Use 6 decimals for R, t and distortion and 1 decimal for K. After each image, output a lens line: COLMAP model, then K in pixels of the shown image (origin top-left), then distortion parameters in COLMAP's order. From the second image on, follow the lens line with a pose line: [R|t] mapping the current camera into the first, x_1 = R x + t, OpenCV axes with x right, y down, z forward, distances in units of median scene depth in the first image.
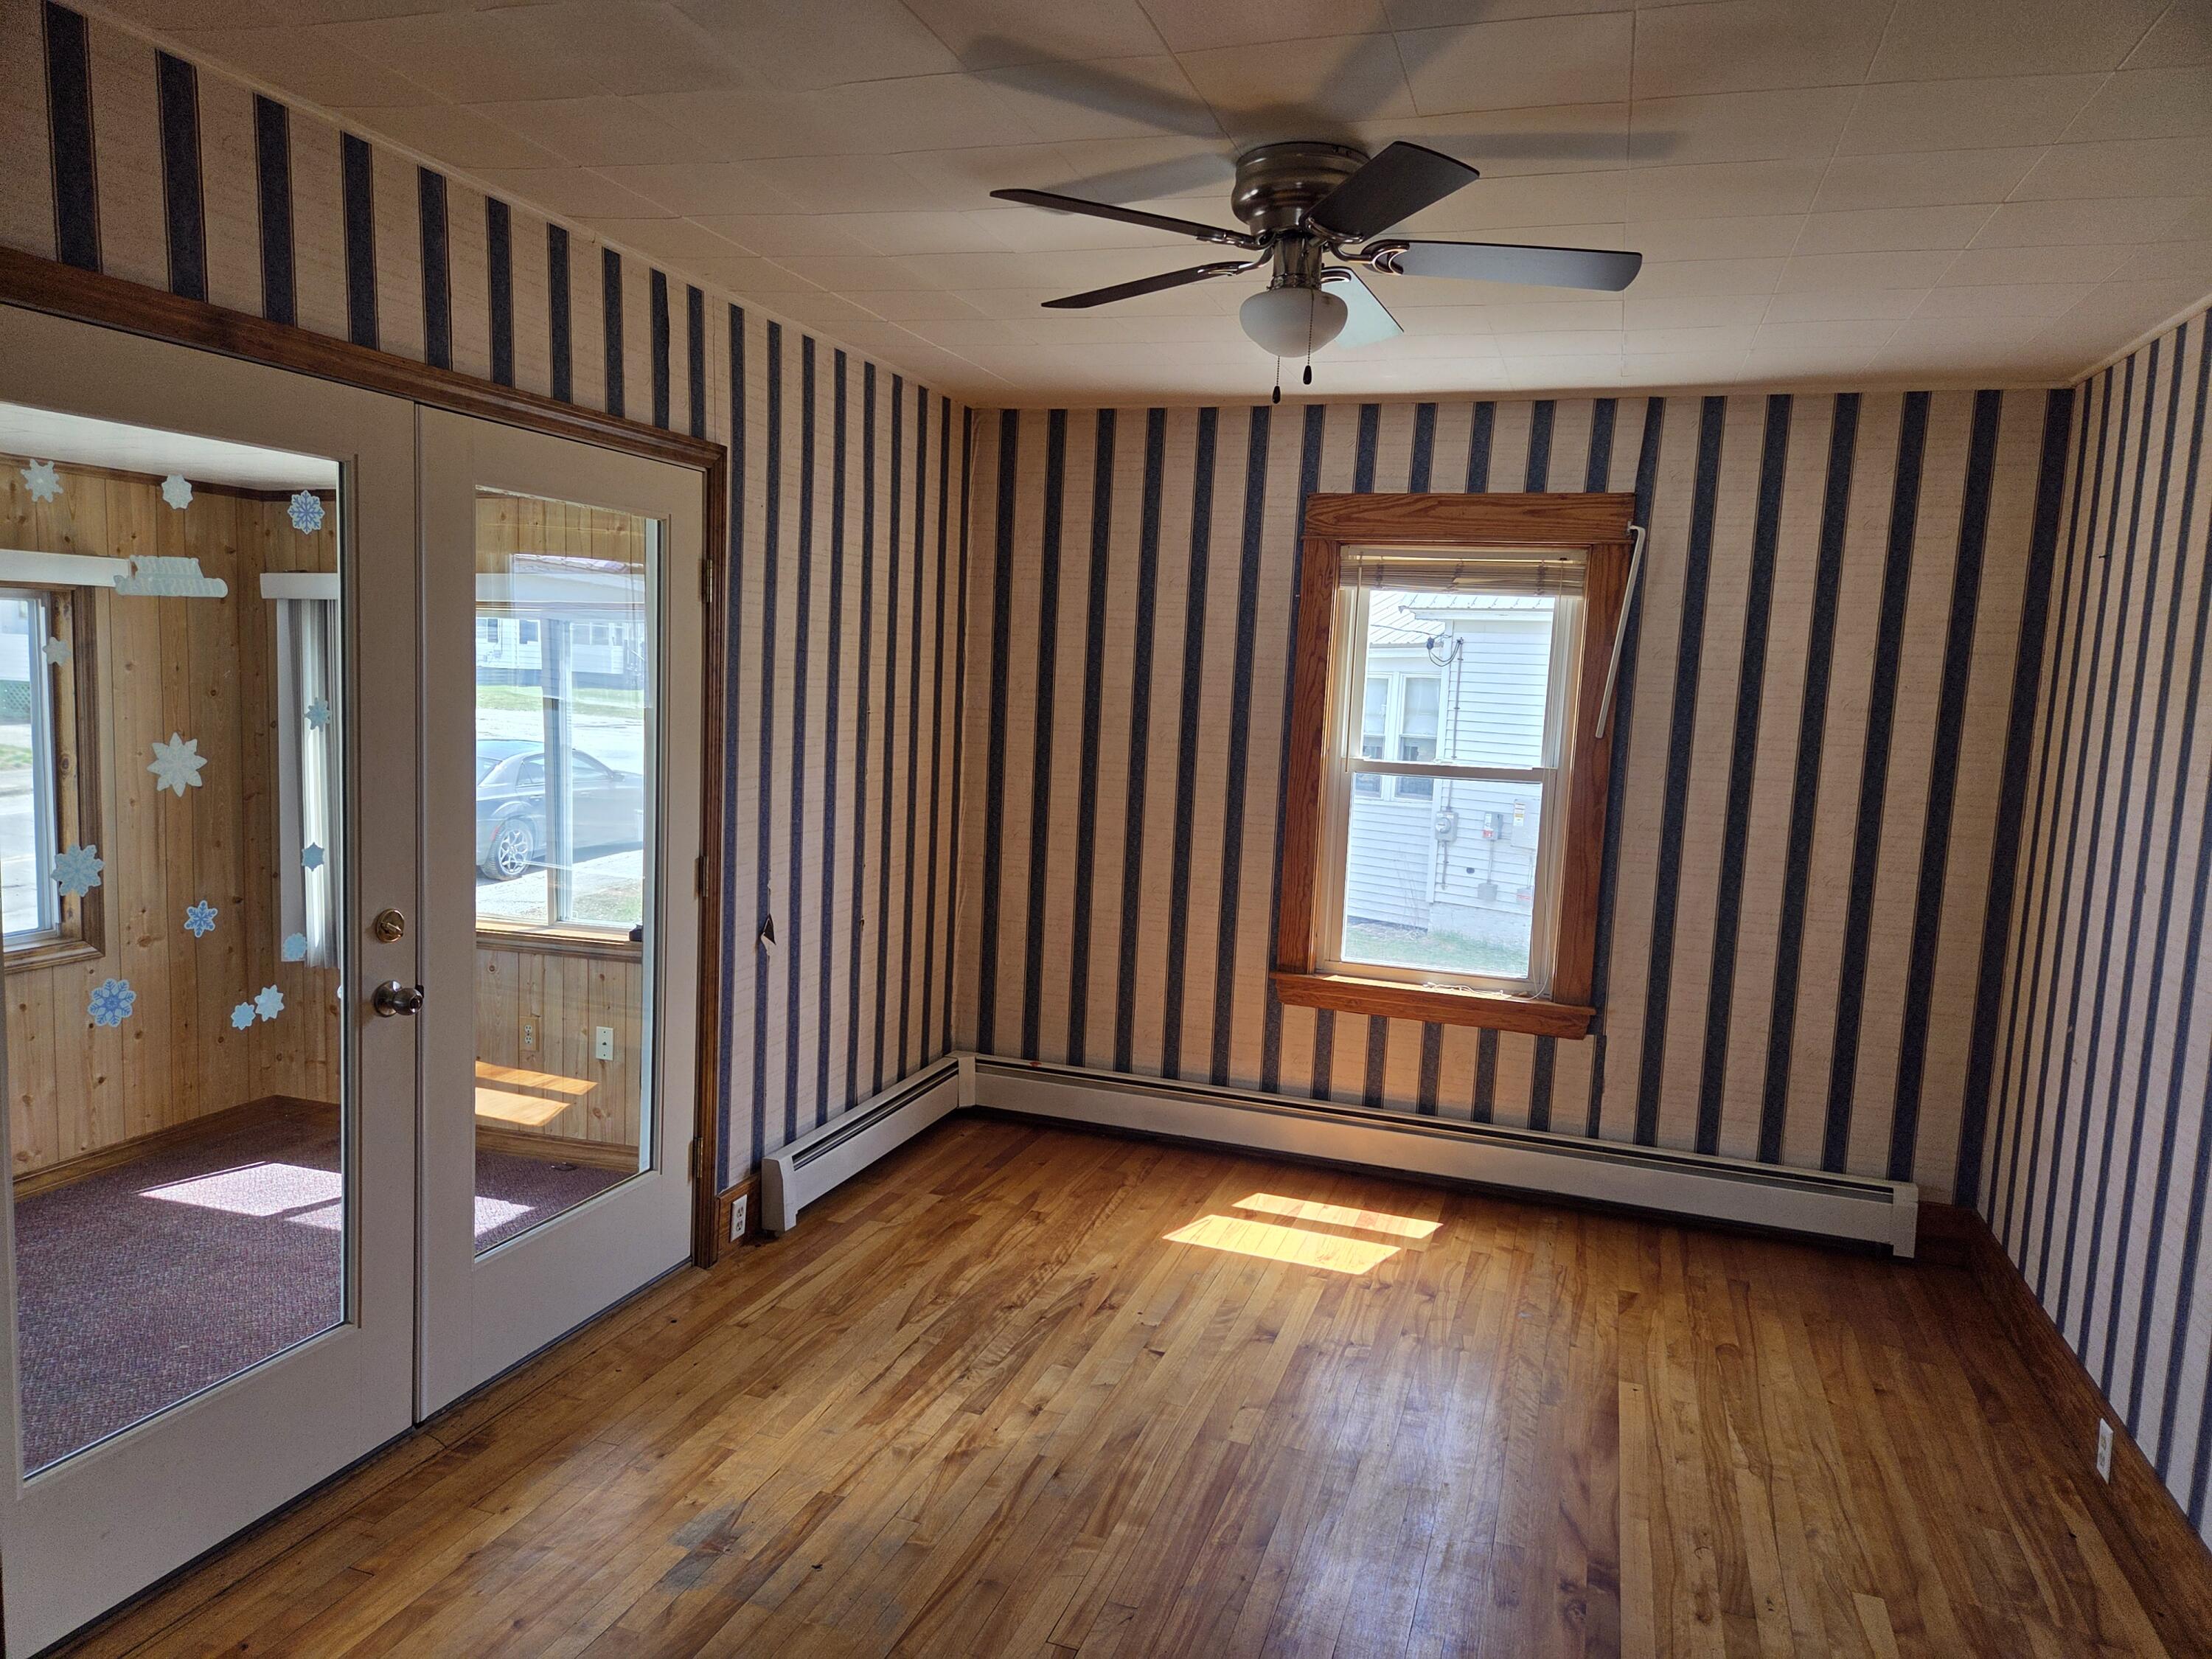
lens RADIAL K [[1474.3, 0, 1111.0], [0, 1474.3, 858.9], [0, 0, 1]] dist [0.075923, -0.063387]
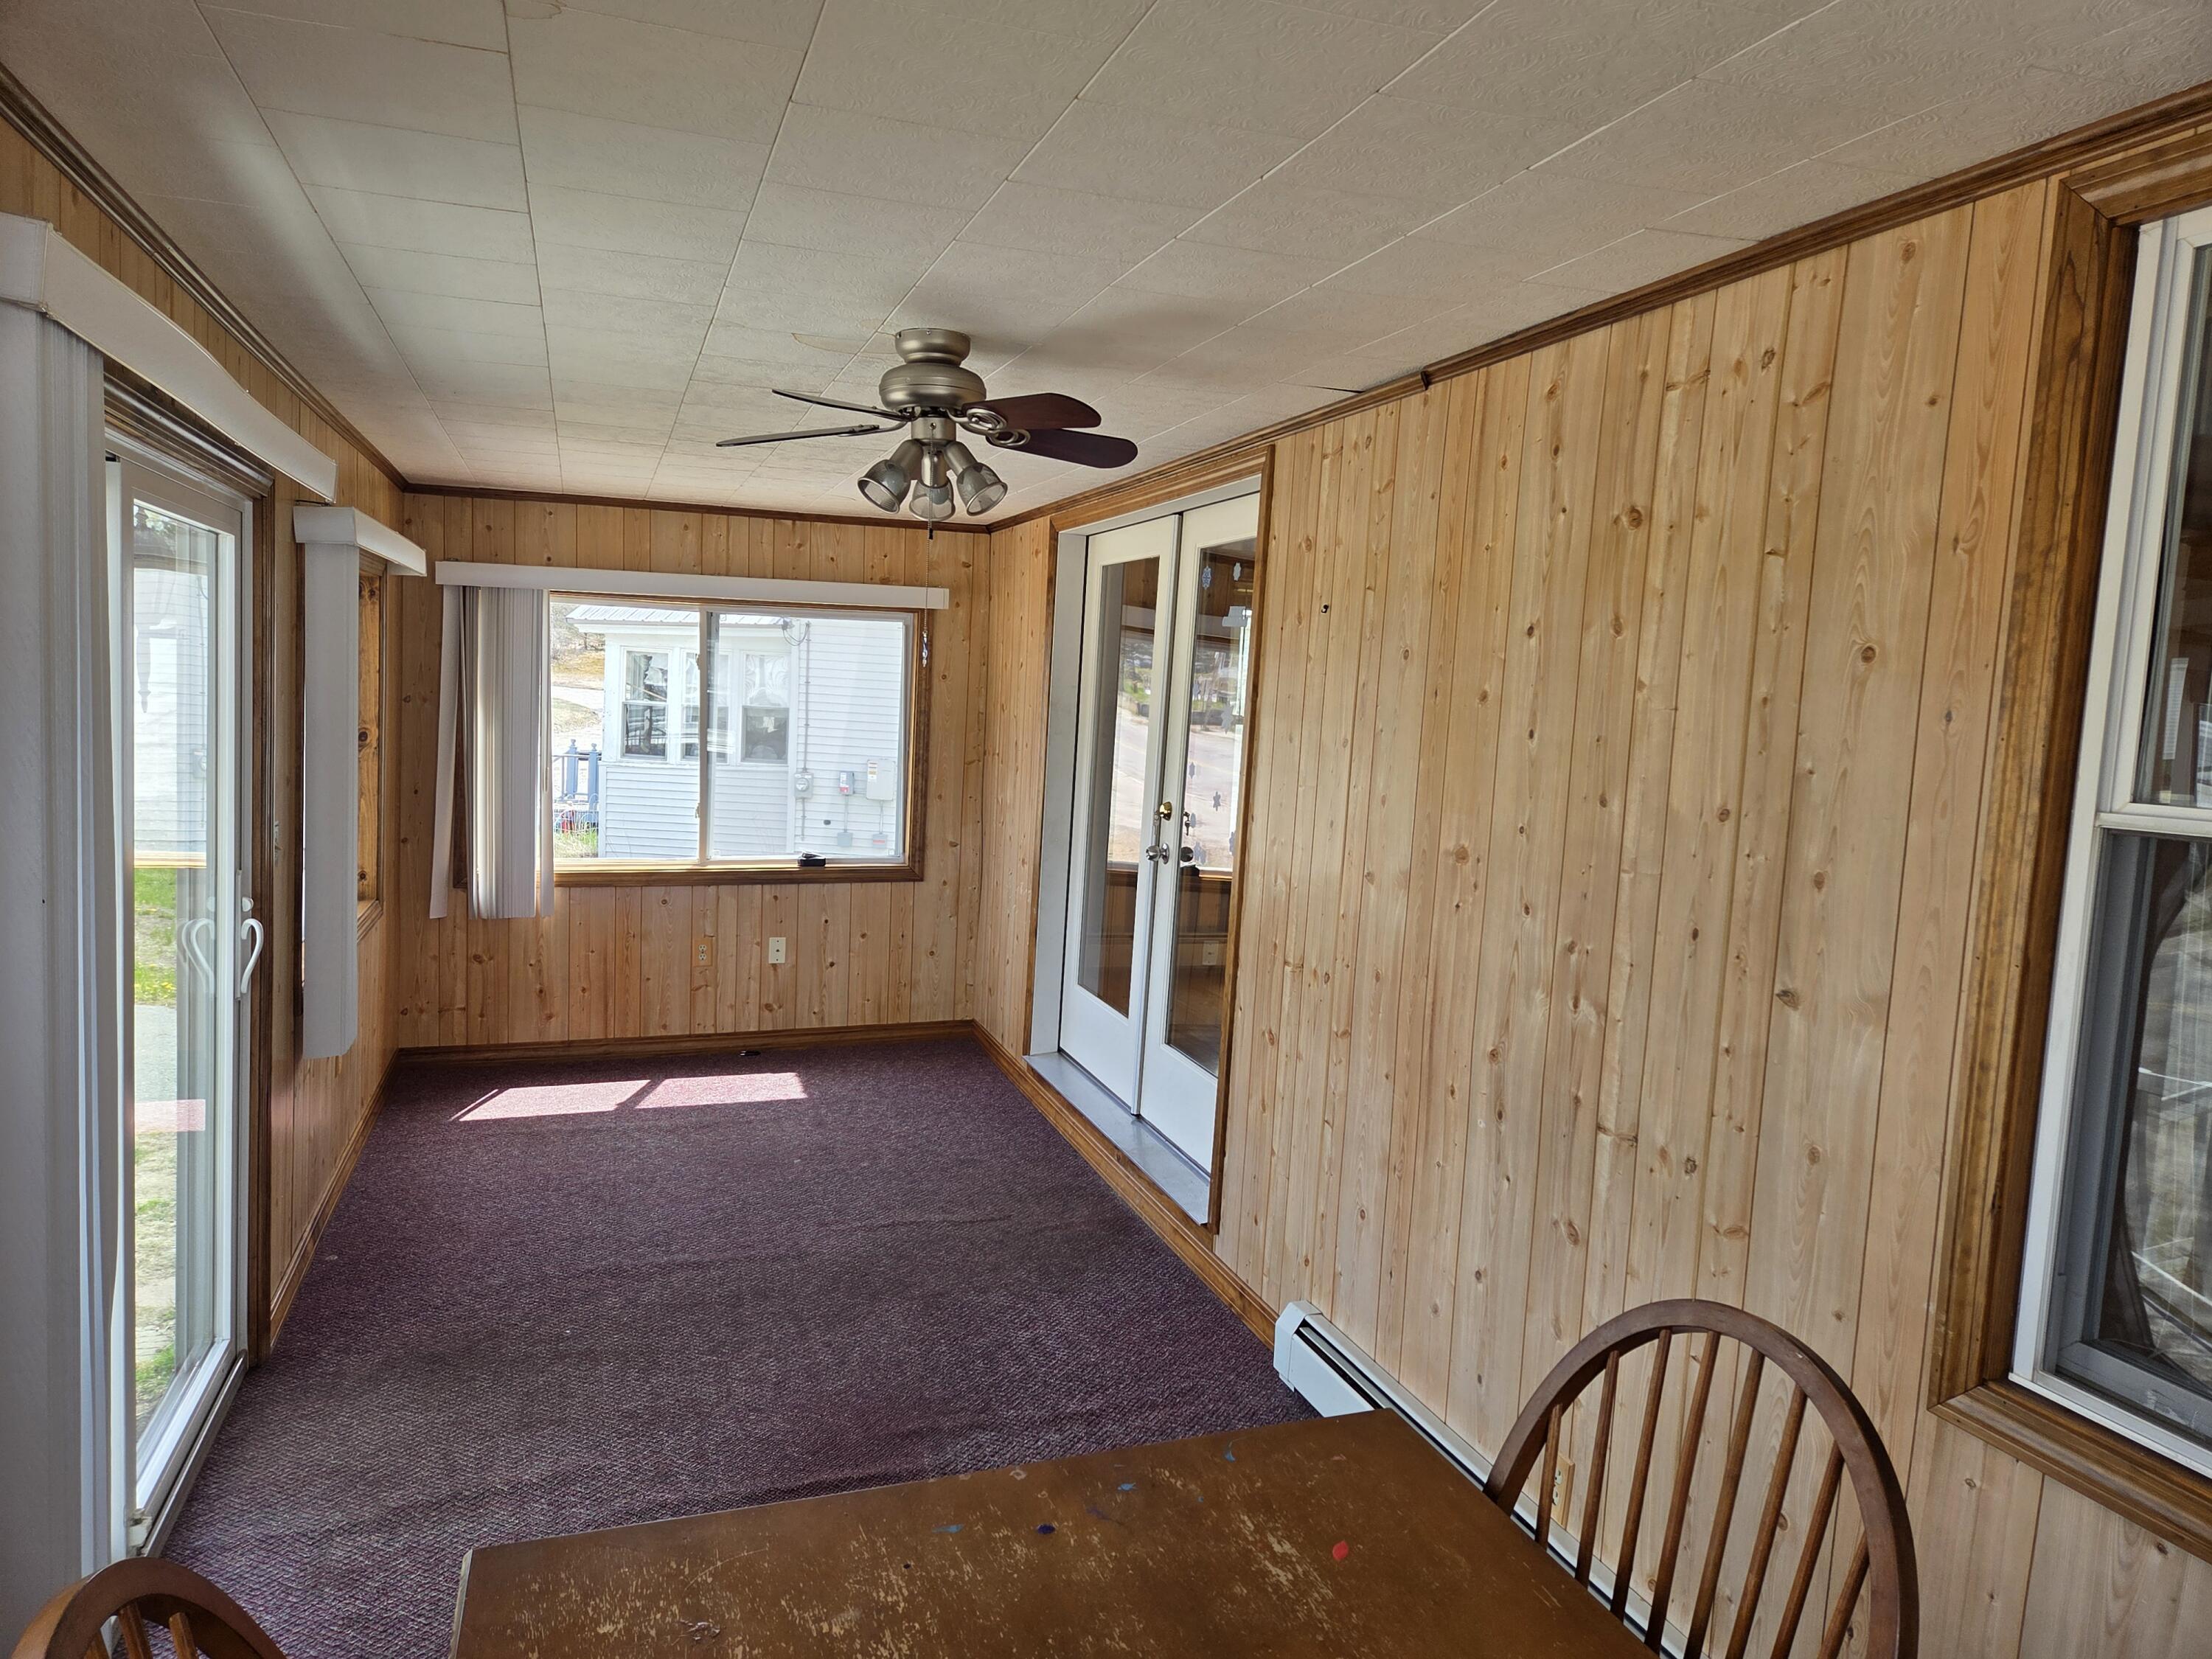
lens RADIAL K [[1489.6, 0, 1108.7], [0, 1489.6, 835.6], [0, 0, 1]] dist [0.071867, -0.070720]
pose [[0.788462, -0.064985, 0.611641, -1.194844], [0.064315, 0.997662, 0.023091, 0.021166], [-0.611712, 0.021132, 0.790799, -0.235767]]
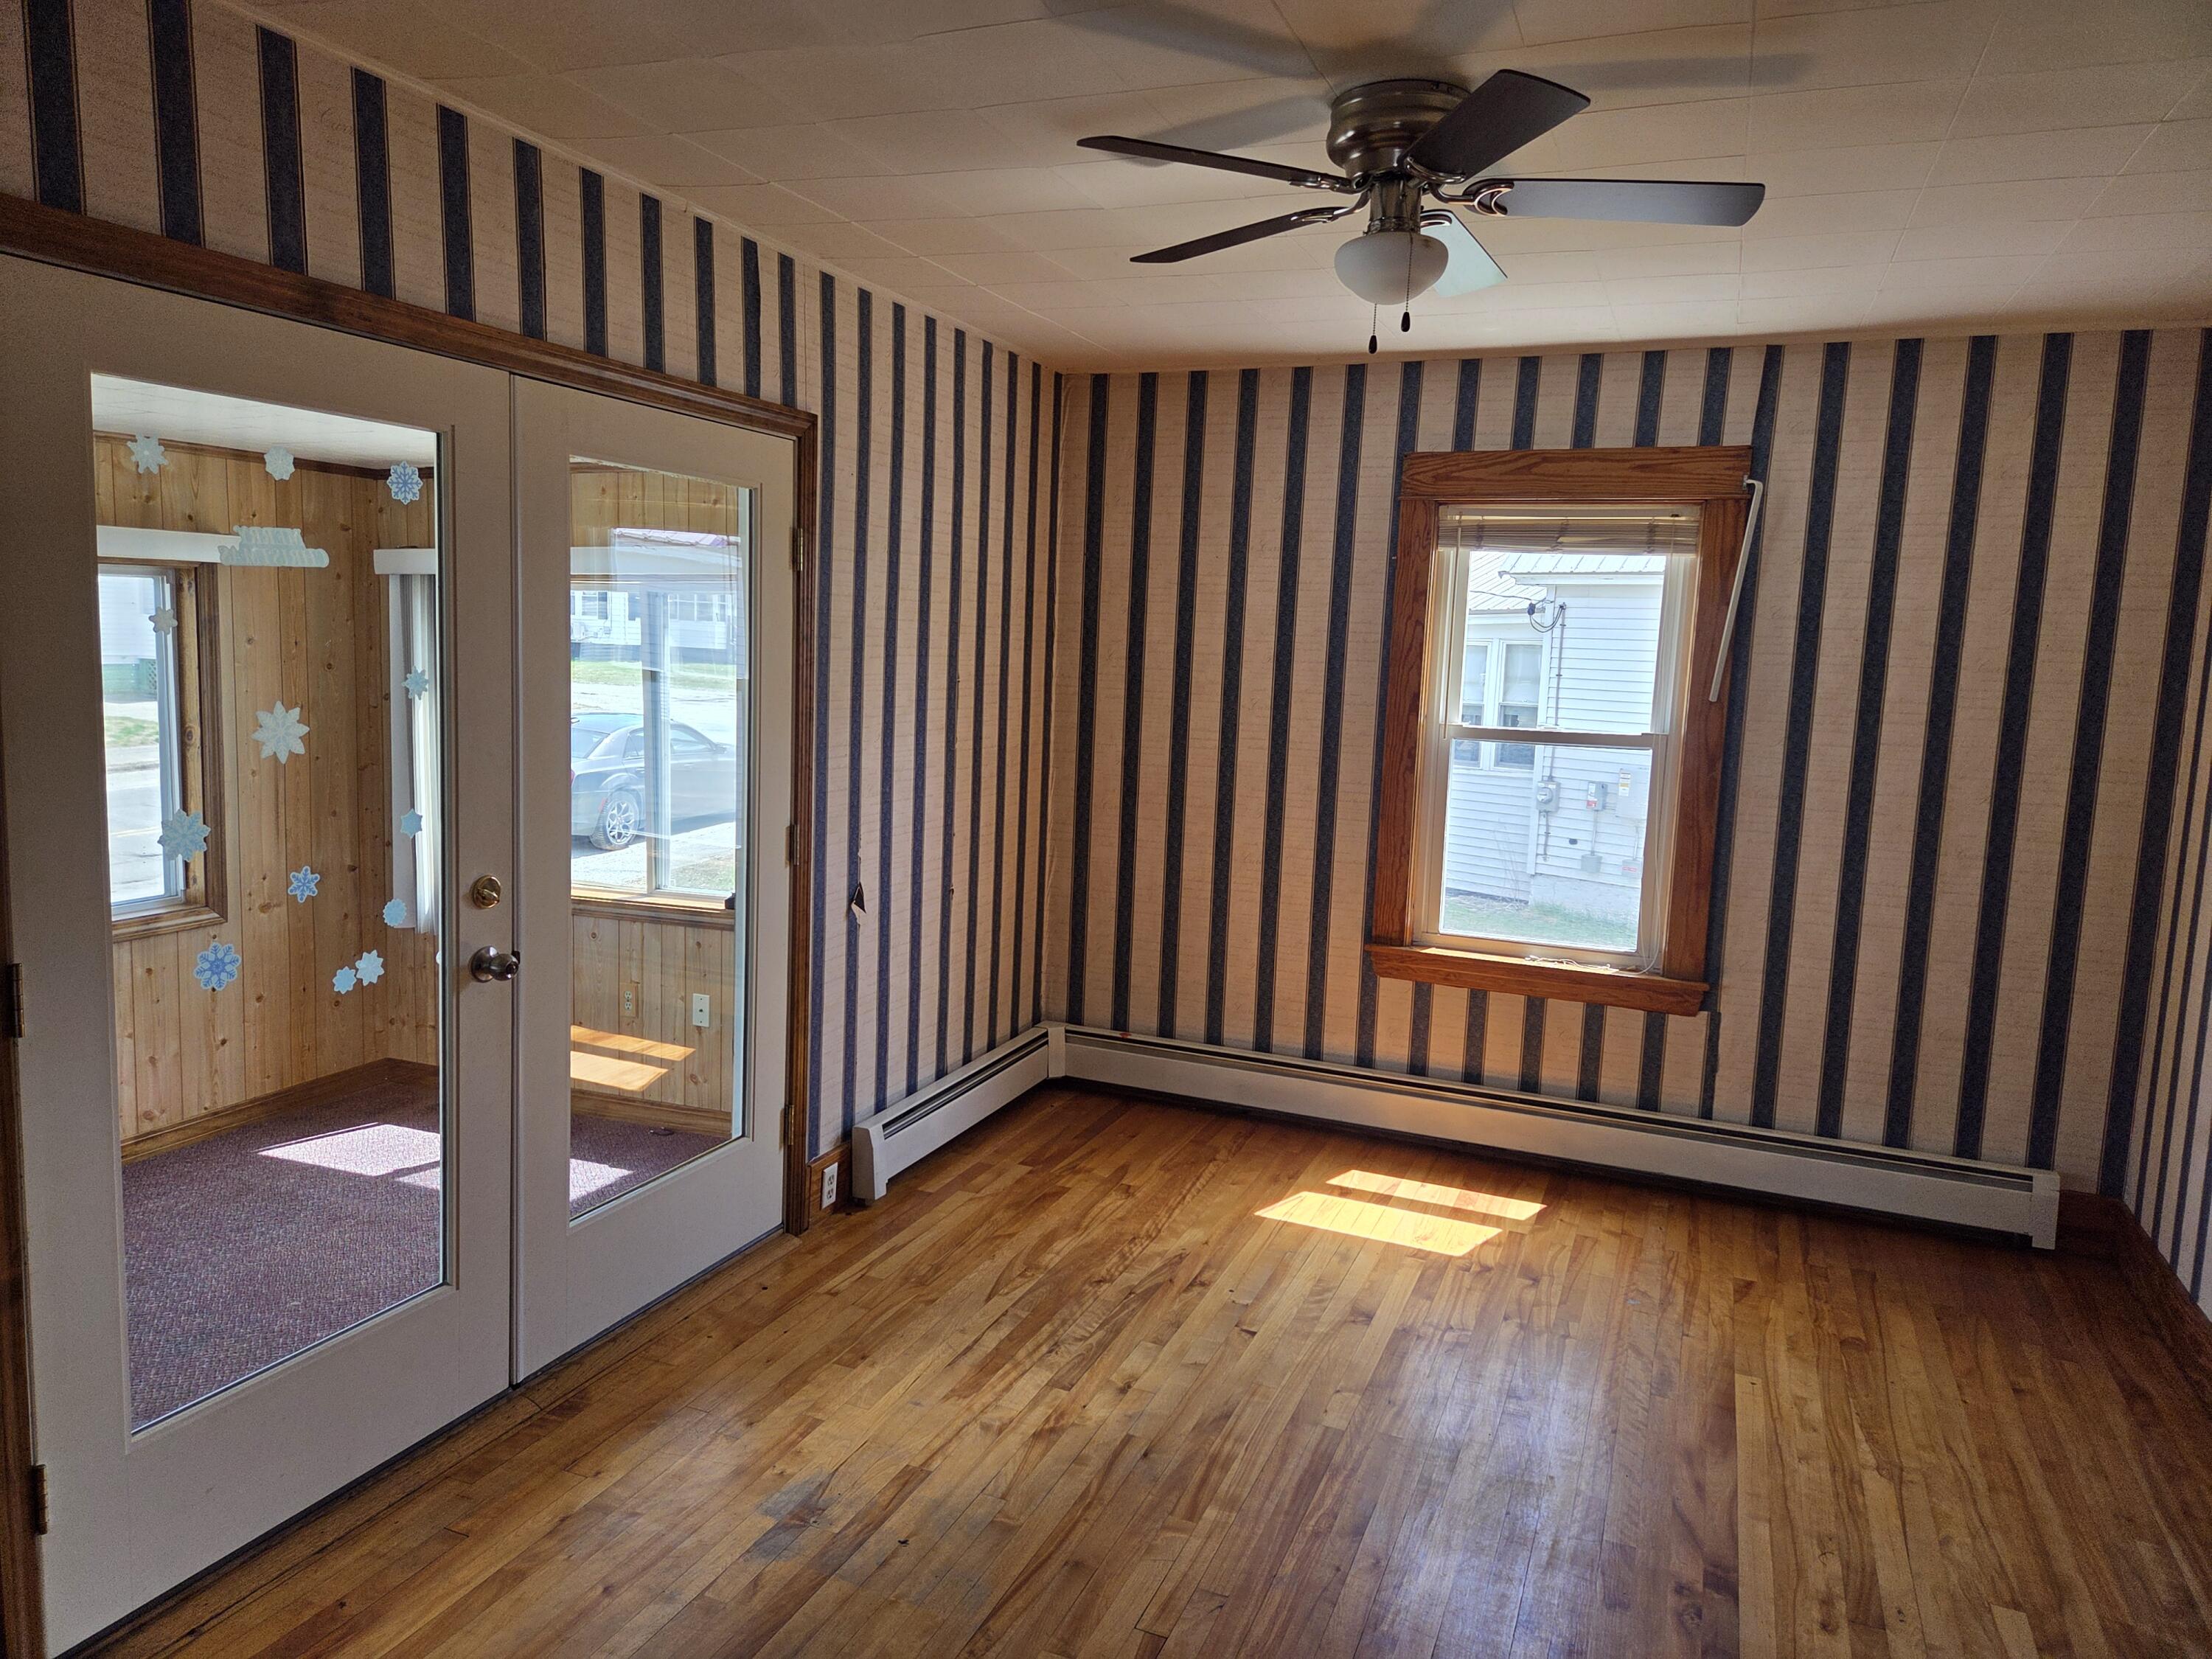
lens RADIAL K [[1473.5, 0, 1106.0], [0, 1473.5, 829.5], [0, 0, 1]] dist [0.080184, -0.067782]
pose [[0.997803, 0.000445, -0.066245, 0.001639], [-0.000476, 1.000000, -0.000445, 0.001910], [0.066245, 0.000475, 0.997803, 0.015357]]
